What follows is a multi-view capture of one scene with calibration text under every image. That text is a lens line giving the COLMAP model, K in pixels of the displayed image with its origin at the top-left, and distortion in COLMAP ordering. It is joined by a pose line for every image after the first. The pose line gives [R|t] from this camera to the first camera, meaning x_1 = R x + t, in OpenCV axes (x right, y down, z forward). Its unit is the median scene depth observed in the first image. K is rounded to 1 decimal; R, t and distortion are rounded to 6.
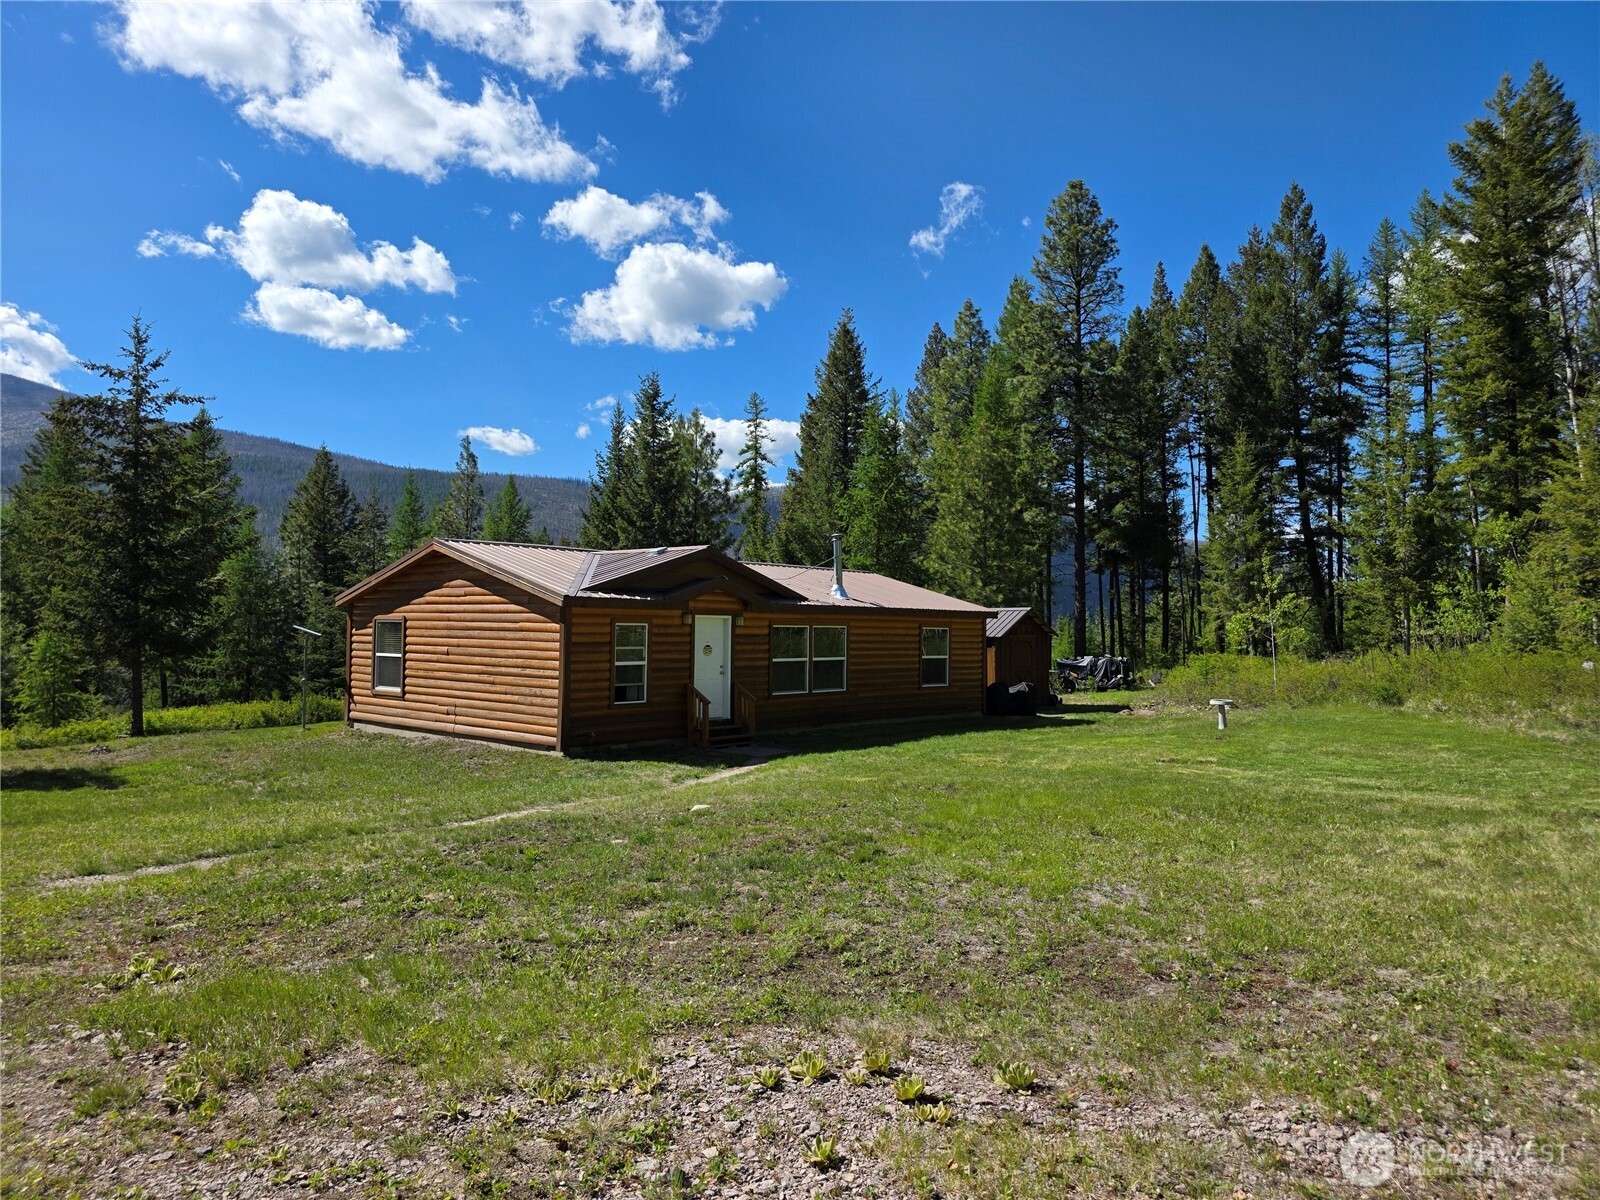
lens RADIAL K [[1057.0, 0, 800.0], [0, 1057.0, 600.0], [0, 0, 1]] dist [0.025945, -0.029470]
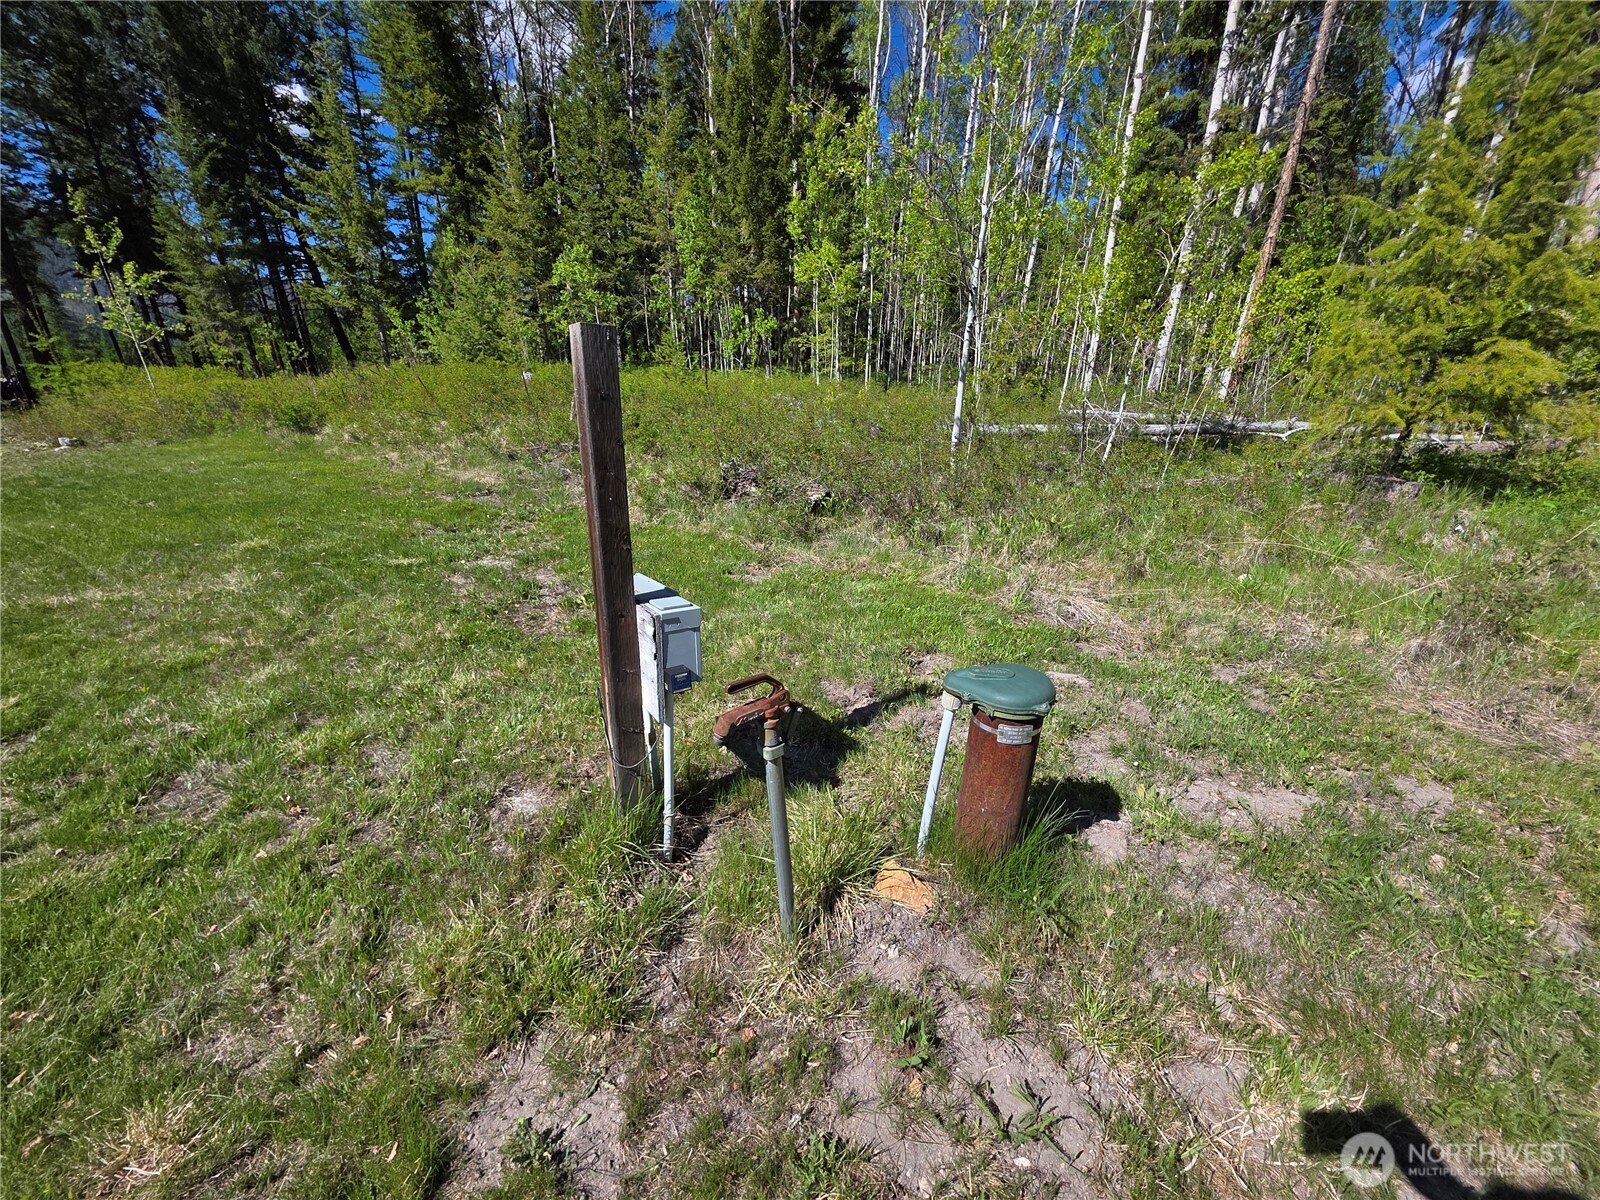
lens RADIAL K [[639.3, 0, 796.9], [0, 639.3, 603.7], [0, 0, 1]] dist [0.000518, -0.000036]
pose [[0.549039, -0.284939, 0.785726, 0.313378], [-0.041159, 0.929734, 0.365923, 0.026845], [-0.834783, -0.233246, 0.498732, 0.397011]]
